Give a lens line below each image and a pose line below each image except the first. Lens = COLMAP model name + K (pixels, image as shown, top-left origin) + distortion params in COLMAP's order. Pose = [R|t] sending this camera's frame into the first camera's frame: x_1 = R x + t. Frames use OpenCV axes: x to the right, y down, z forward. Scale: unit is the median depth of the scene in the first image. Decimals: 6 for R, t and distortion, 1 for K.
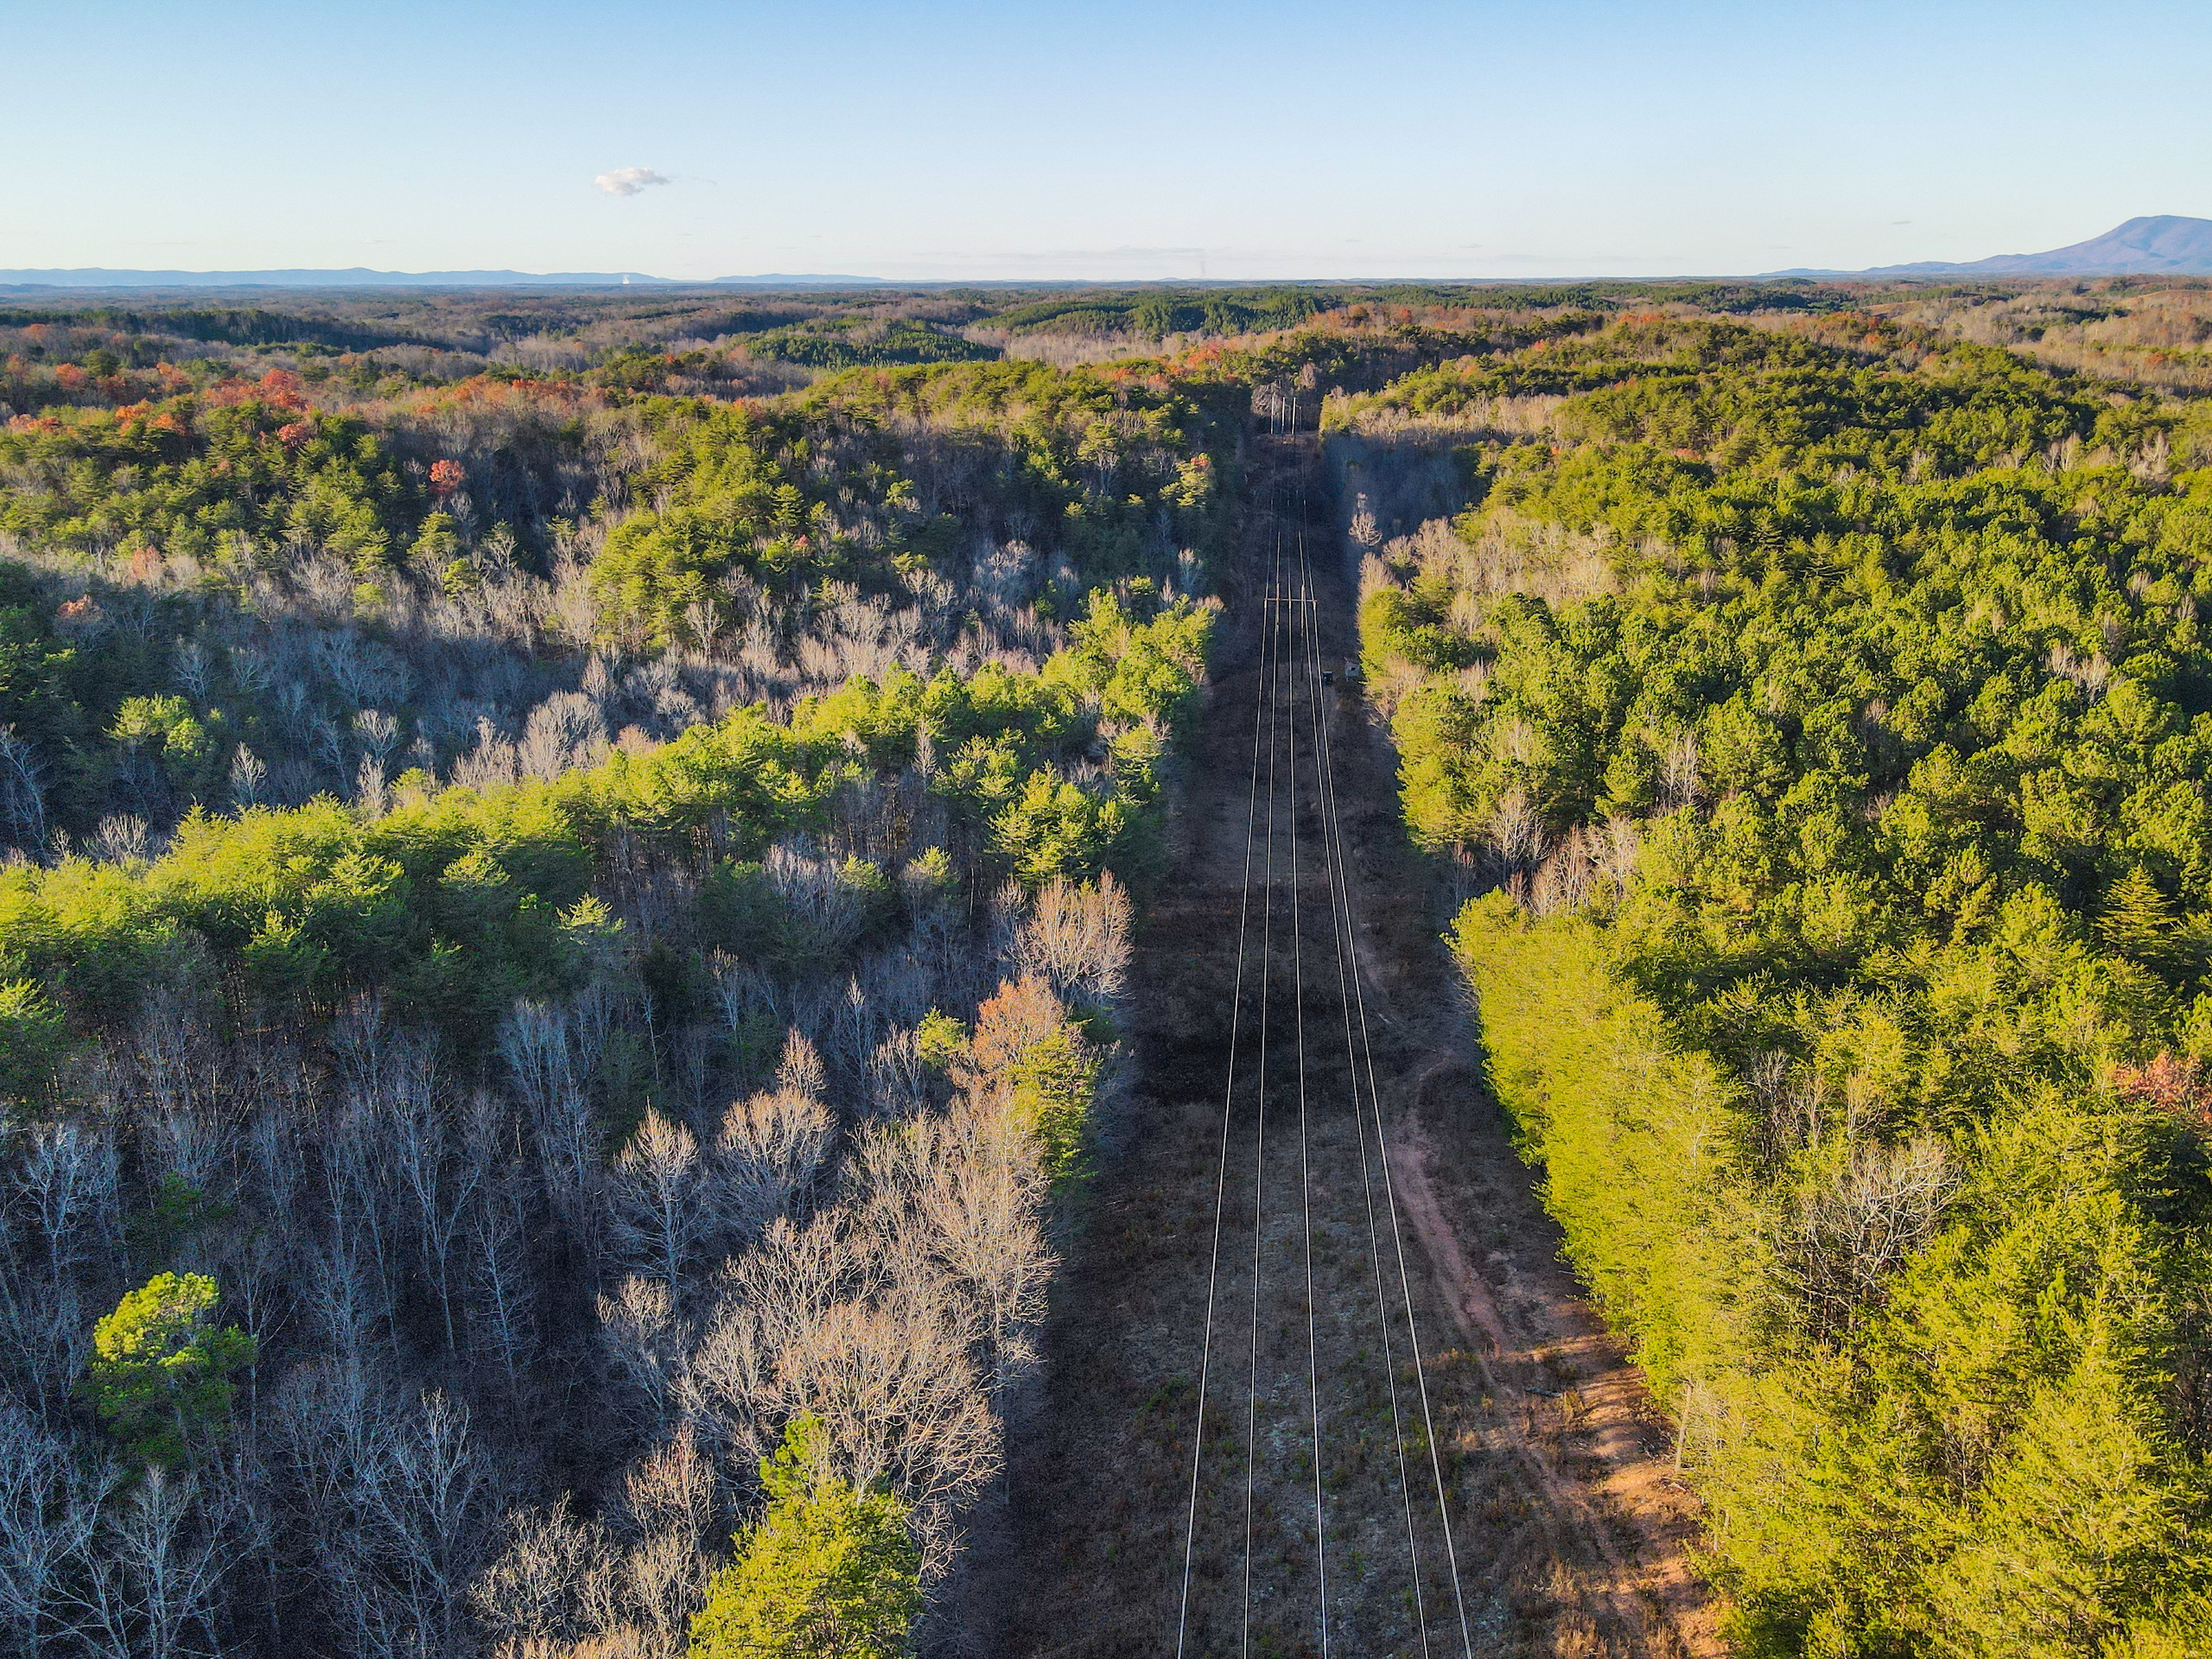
lens RADIAL K [[1624.0, 0, 1106.0], [0, 1624.0, 829.5], [0, 0, 1]] dist [0.015647, -0.002479]
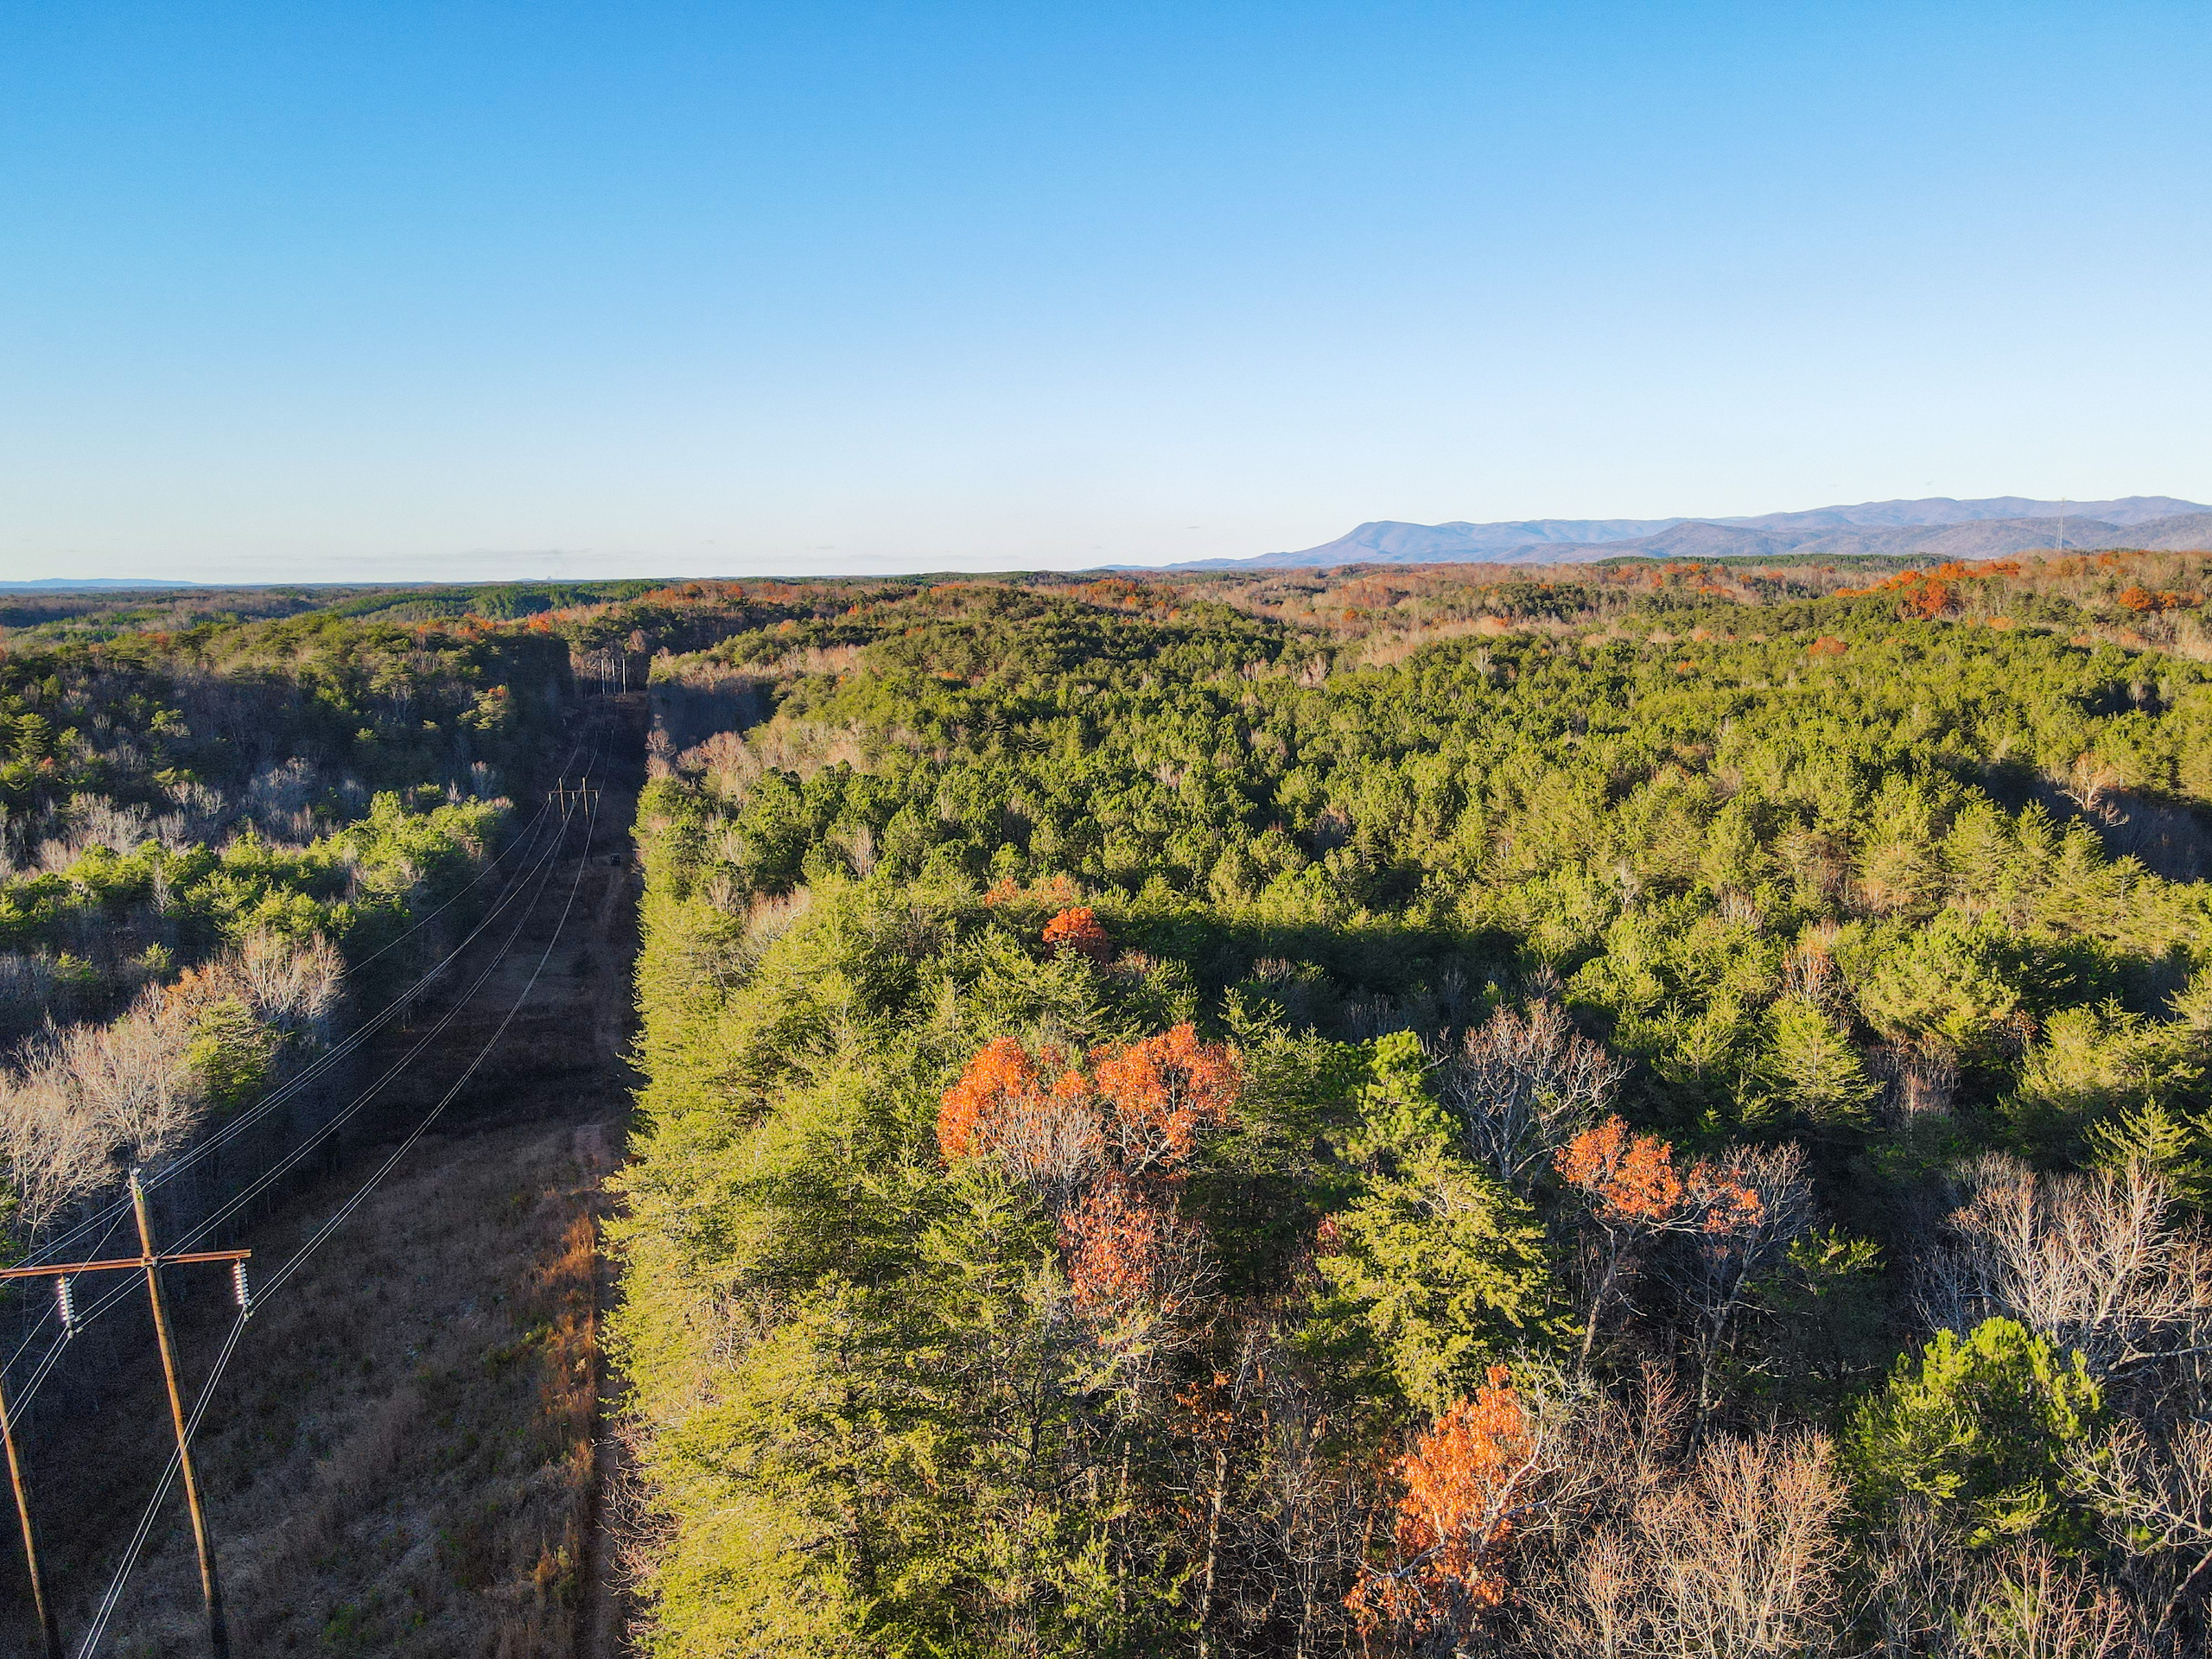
lens RADIAL K [[1627.3, 0, 1103.4], [0, 1627.3, 836.2], [0, 0, 1]] dist [-0.009996, 0.045382]
pose [[0.930870, -0.069624, 0.358654, 0.036118], [0.128880, 0.981144, -0.144038, 0.065319], [-0.341863, 0.180304, 0.922291, -0.089061]]
